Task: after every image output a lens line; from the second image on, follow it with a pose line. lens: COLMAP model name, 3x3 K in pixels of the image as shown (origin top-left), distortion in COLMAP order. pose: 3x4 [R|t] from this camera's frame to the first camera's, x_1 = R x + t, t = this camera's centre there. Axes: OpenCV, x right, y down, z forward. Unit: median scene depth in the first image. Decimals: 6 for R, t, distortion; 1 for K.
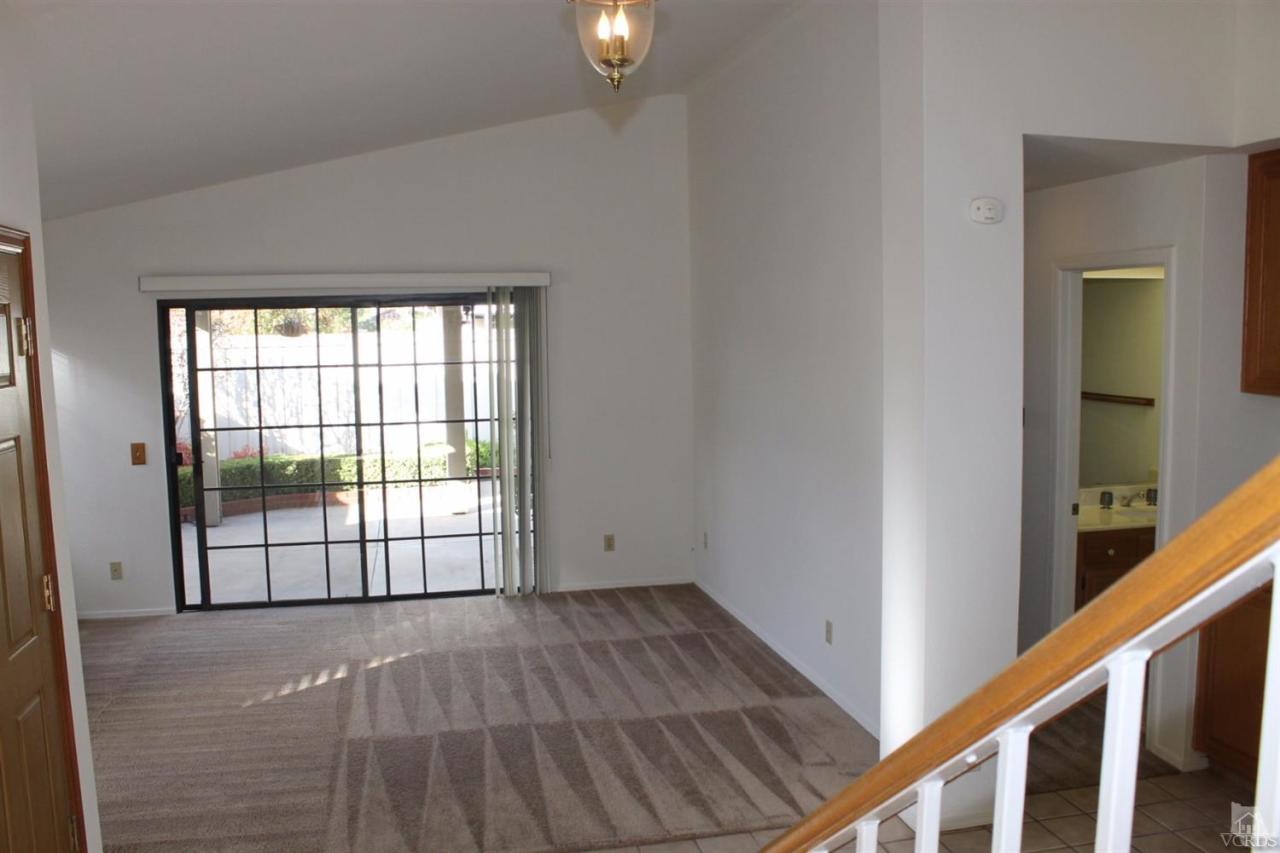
lens RADIAL K [[1096.0, 0, 639.3], [0, 1096.0, 428.4], [0, 0, 1]] dist [-0.135931, 0.079503]
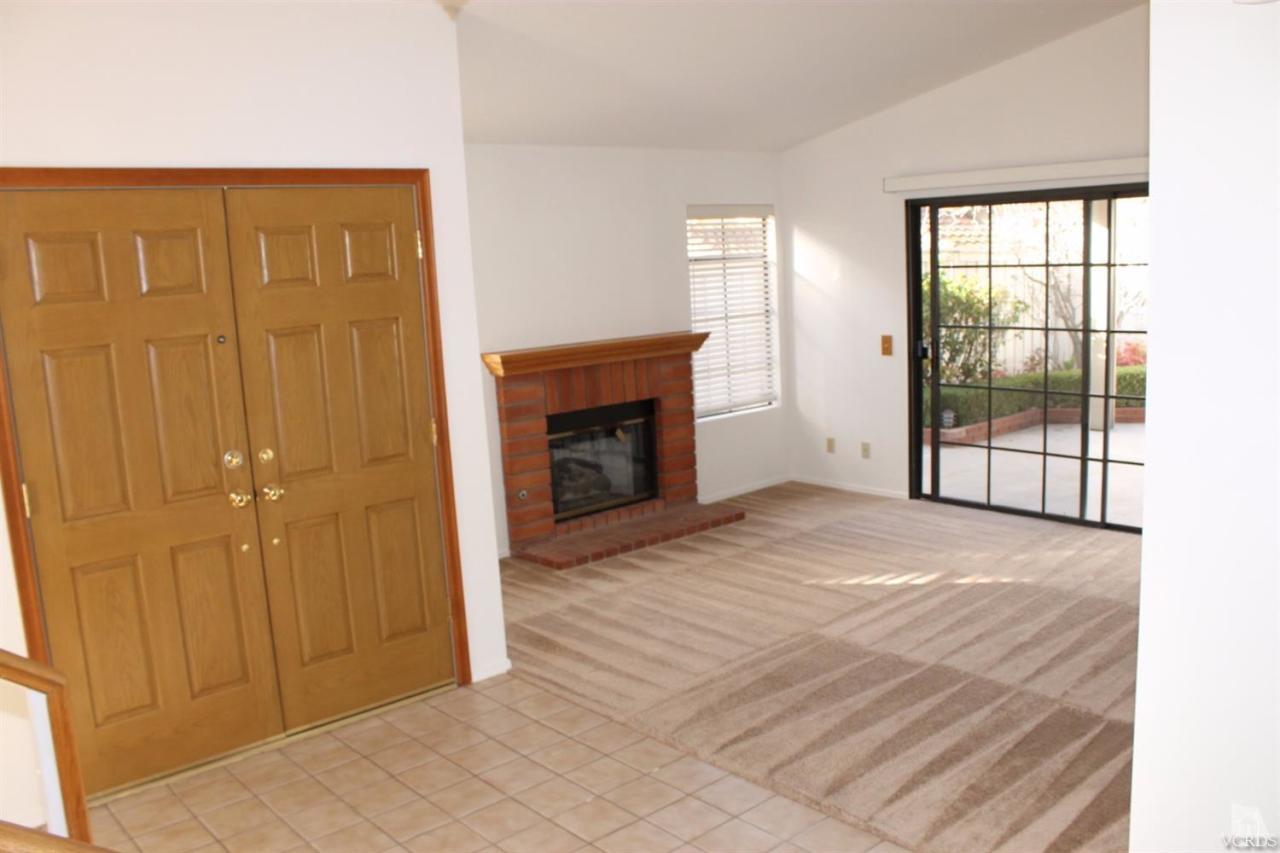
lens RADIAL K [[1096.0, 0, 638.6], [0, 1096.0, 427.6], [0, 0, 1]] dist [-0.135931, 0.079503]
pose [[0.479437, 0.126453, -0.868418, 0.453928], [-0.042567, 0.991750, 0.120911, -0.019163], [0.876543, -0.021003, 0.480864, 0.313895]]
